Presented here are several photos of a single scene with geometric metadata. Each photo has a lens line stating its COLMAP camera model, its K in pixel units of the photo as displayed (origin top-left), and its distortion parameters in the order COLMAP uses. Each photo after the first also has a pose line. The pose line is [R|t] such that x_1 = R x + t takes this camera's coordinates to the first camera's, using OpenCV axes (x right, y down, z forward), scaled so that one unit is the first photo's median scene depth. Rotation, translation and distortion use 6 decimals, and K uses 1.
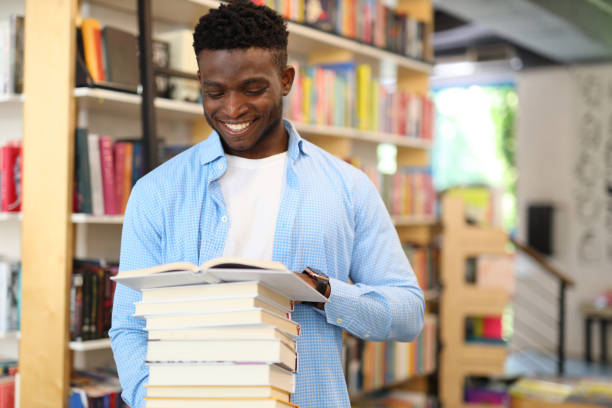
lens RADIAL K [[900.3, 0, 309.5], [0, 900.3, 208.9], [0, 0, 1]] dist [0.010535, 0.000000]
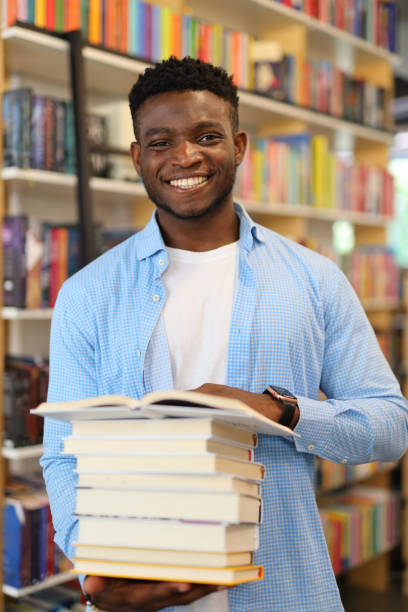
lens RADIAL K [[900.3, 0, 199.8], [0, 900.3, 308.1], [0, 0, 1]] dist [0.010535, 0.000000]
pose [[0.997922, -0.014182, -0.062856, -0.007542], [0.015777, 0.999564, 0.024947, -0.014076], [0.062474, -0.025887, 0.997711, 0.103010]]
